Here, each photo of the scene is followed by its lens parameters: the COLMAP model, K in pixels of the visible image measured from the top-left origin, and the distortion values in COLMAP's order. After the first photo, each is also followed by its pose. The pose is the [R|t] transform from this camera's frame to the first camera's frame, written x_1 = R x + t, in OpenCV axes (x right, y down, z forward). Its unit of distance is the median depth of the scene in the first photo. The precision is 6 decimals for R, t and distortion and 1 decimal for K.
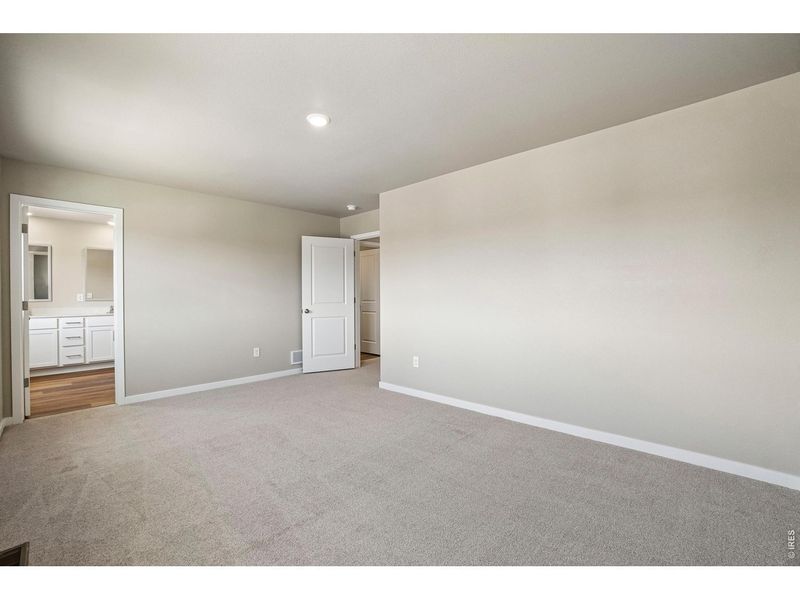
lens RADIAL K [[358.5, 0, 401.6], [0, 358.5, 295.8], [0, 0, 1]] dist [-0.012910, 0.000982]
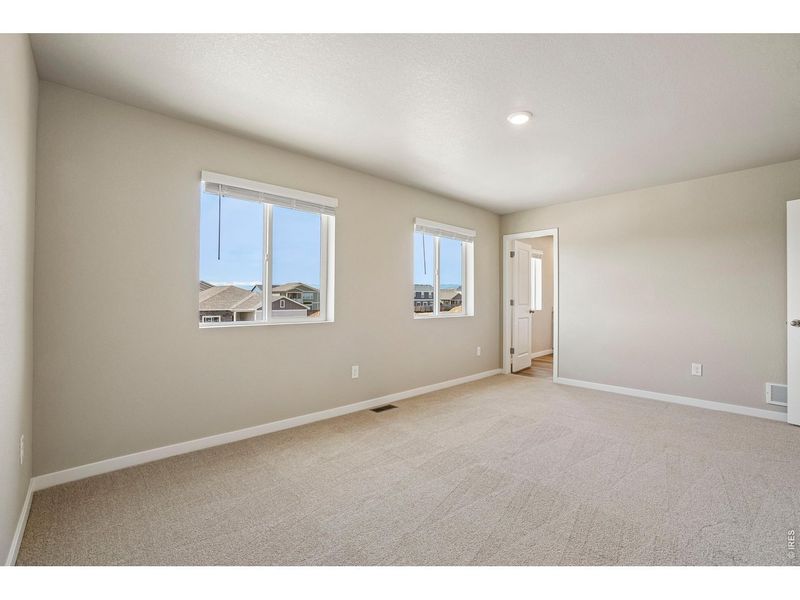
lens RADIAL K [[358.5, 0, 401.6], [0, 358.5, 295.8], [0, 0, 1]] dist [-0.012910, 0.000982]
pose [[-0.038747, -0.004857, -0.999237, 0.514229], [-0.010350, 0.999936, -0.004459, 0.008713], [0.999195, 0.010170, -0.038795, 0.503404]]
